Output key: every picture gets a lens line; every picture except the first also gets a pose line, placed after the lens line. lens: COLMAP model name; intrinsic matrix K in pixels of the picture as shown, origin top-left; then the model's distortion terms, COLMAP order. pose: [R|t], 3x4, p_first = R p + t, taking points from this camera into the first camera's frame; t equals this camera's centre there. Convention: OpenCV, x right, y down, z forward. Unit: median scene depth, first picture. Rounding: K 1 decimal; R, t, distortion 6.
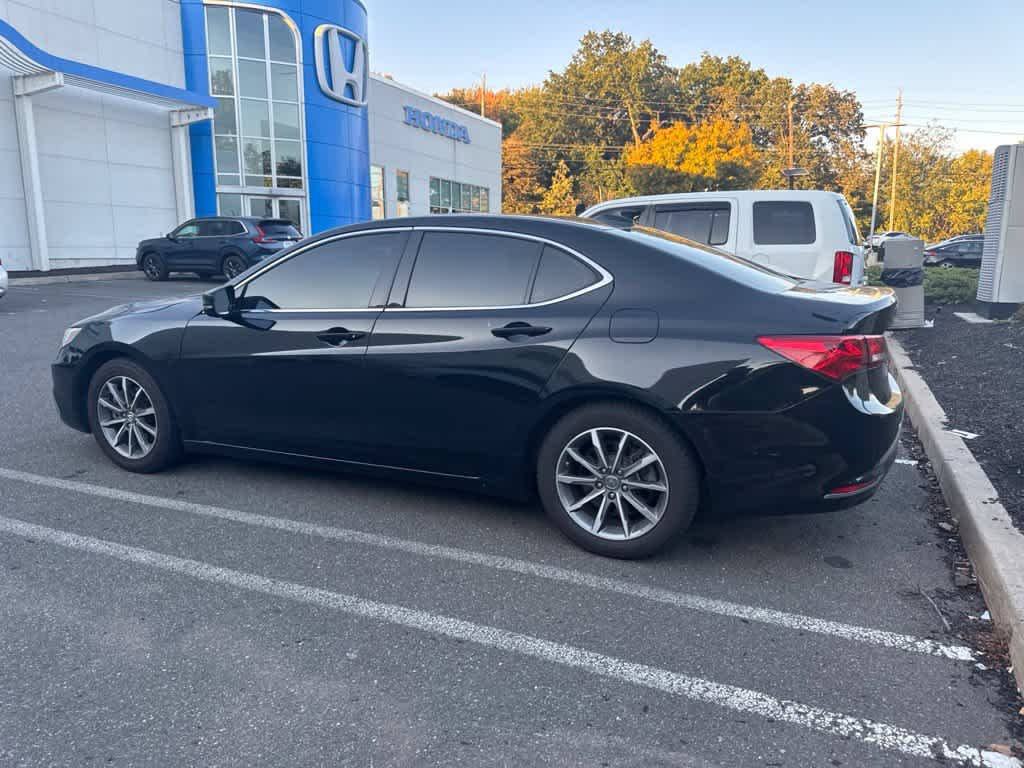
lens RADIAL K [[720.8, 0, 512.0], [0, 720.8, 384.0], [0, 0, 1]] dist [0.037949, -0.051115]
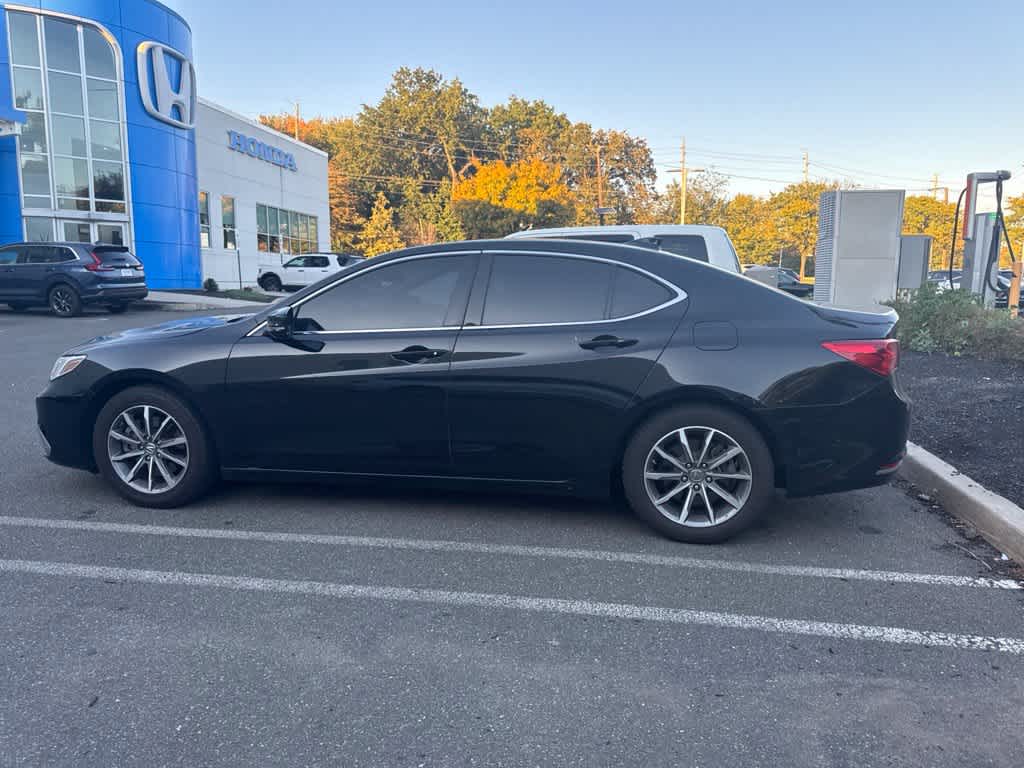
lens RADIAL K [[714.1, 0, 505.7], [0, 714.1, 390.2], [0, 0, 1]] dist [0.059250, -0.078094]
pose [[0.970377, -0.035273, 0.239006, -0.044838], [0.043052, 0.998697, -0.027404, 0.002268], [-0.237728, 0.036882, 0.970631, -0.002658]]
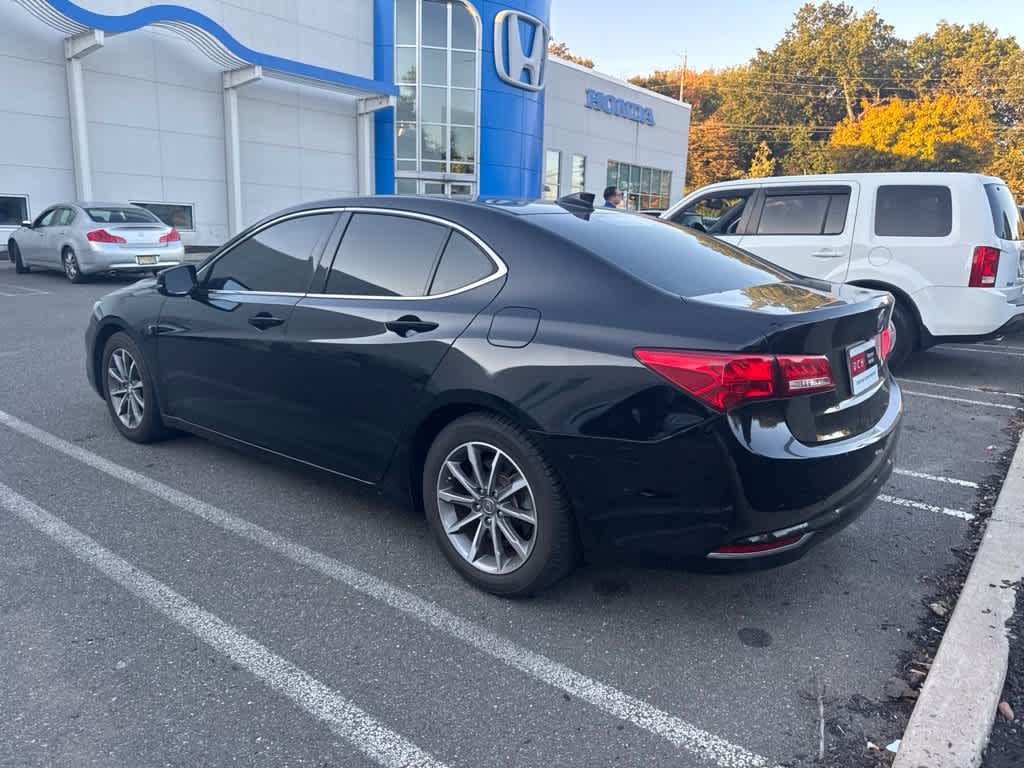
lens RADIAL K [[722.2, 0, 521.2], [0, 722.2, 380.1], [0, 0, 1]] dist [0.007365, -0.007337]
pose [[0.968260, 0.068395, -0.240404, 0.040512], [-0.064677, 0.997633, 0.023332, -0.004062], [0.241431, -0.007043, 0.970392, 0.018495]]
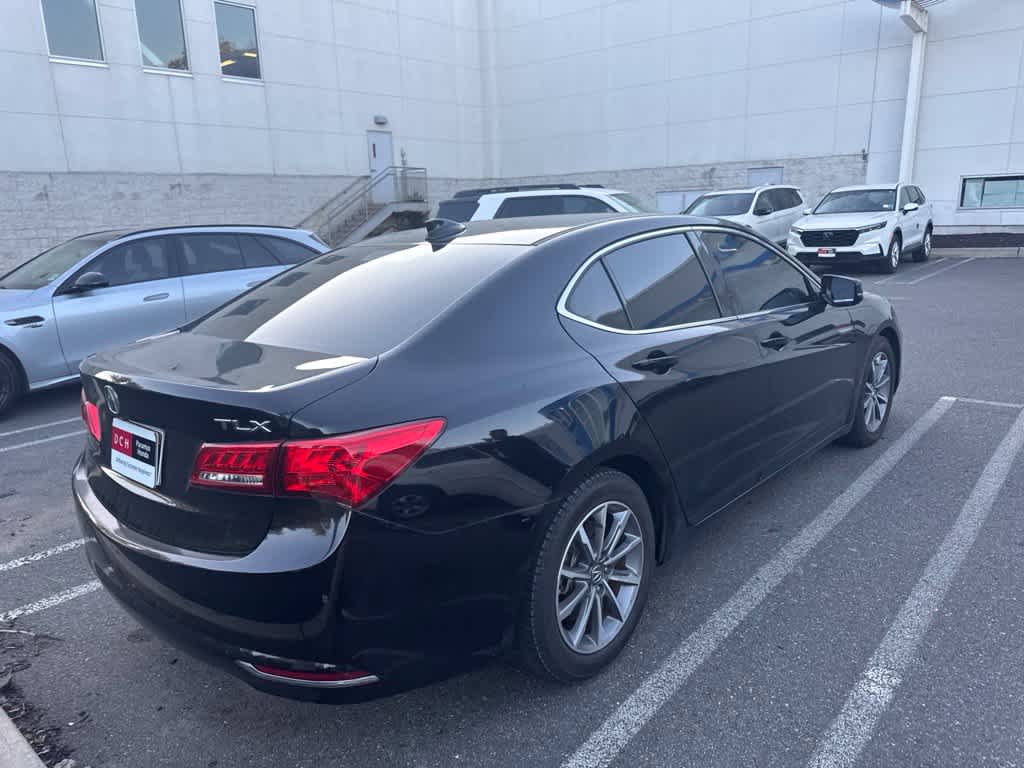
lens RADIAL K [[720.8, 0, 512.0], [0, 720.8, 384.0], [0, 0, 1]] dist [0.037949, -0.051115]
pose [[-0.294010, 0.223845, -0.929221, 0.117072], [-0.132557, 0.953245, 0.271574, -0.038060], [0.946566, 0.203020, -0.250592, 0.172645]]
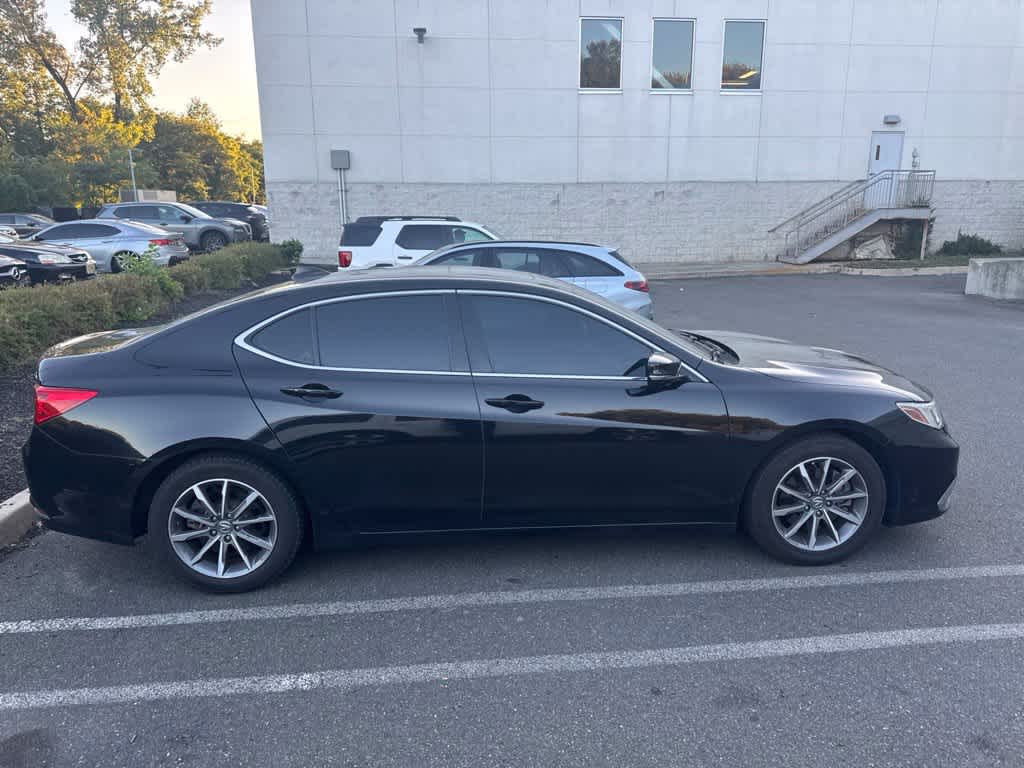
lens RADIAL K [[691.5, 0, 463.1], [0, 691.5, 384.4], [0, 0, 1]] dist [-0.039907, 0.000461]
pose [[-0.896052, 0.106972, -0.430869, 0.051068], [-0.065310, 0.928214, 0.366269, -0.056183], [0.439119, 0.356336, -0.824742, 0.262243]]
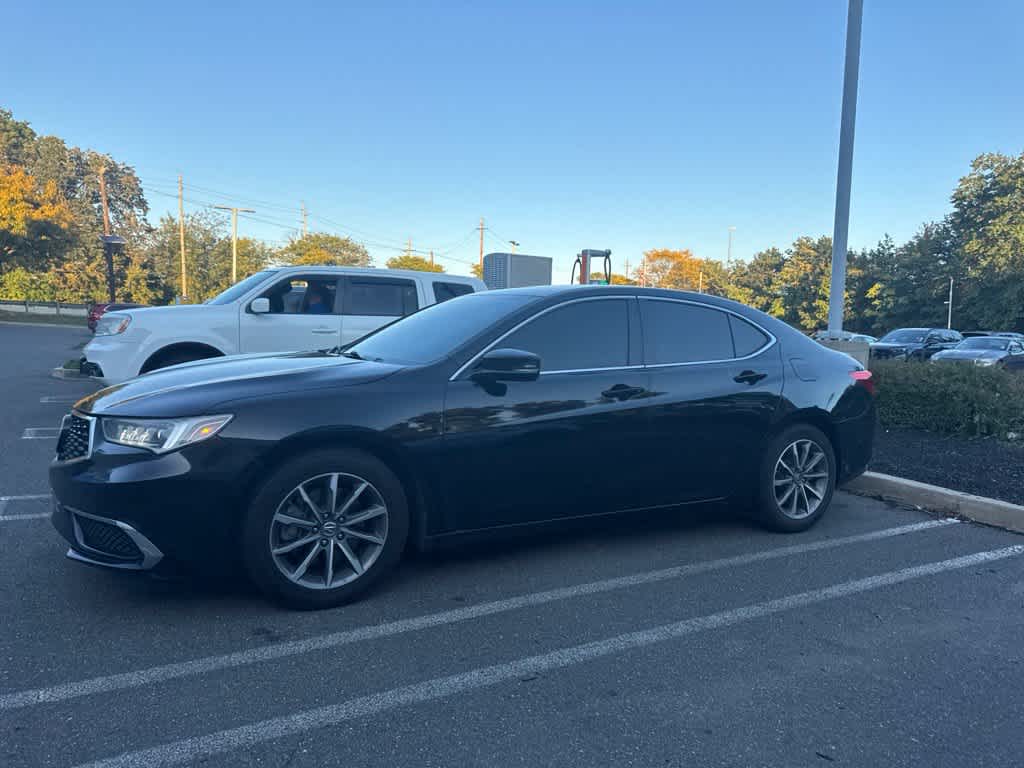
lens RADIAL K [[718.2, 0, 519.5], [0, 718.2, 371.1], [0, 0, 1]] dist [0.042537, -0.058512]
pose [[0.589460, -0.028195, 0.807305, -0.147927], [0.120074, 0.991347, -0.053051, -0.007452], [-0.798823, 0.128208, 0.587745, 0.060677]]
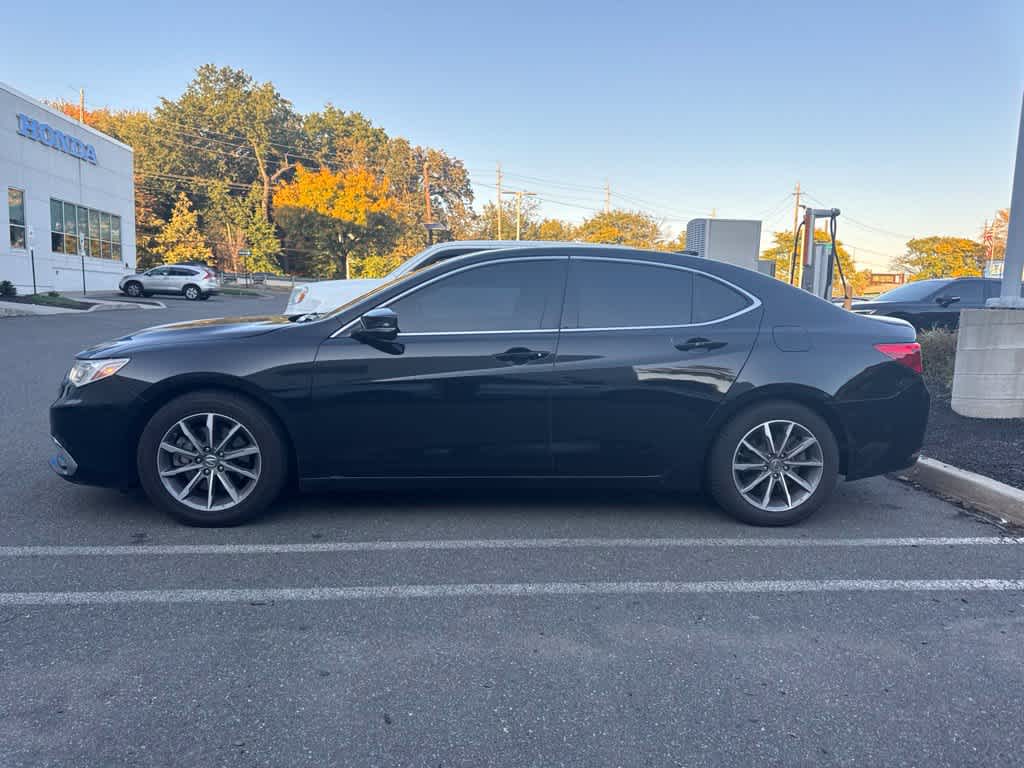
lens RADIAL K [[711.5, 0, 516.7], [0, 711.5, 387.9], [0, 0, 1]] dist [0.090040, -0.141472]
pose [[0.869723, -0.038544, 0.492032, -0.093453], [0.064732, 0.997242, -0.036300, 0.002077], [-0.489276, 0.063421, 0.869820, 0.013222]]
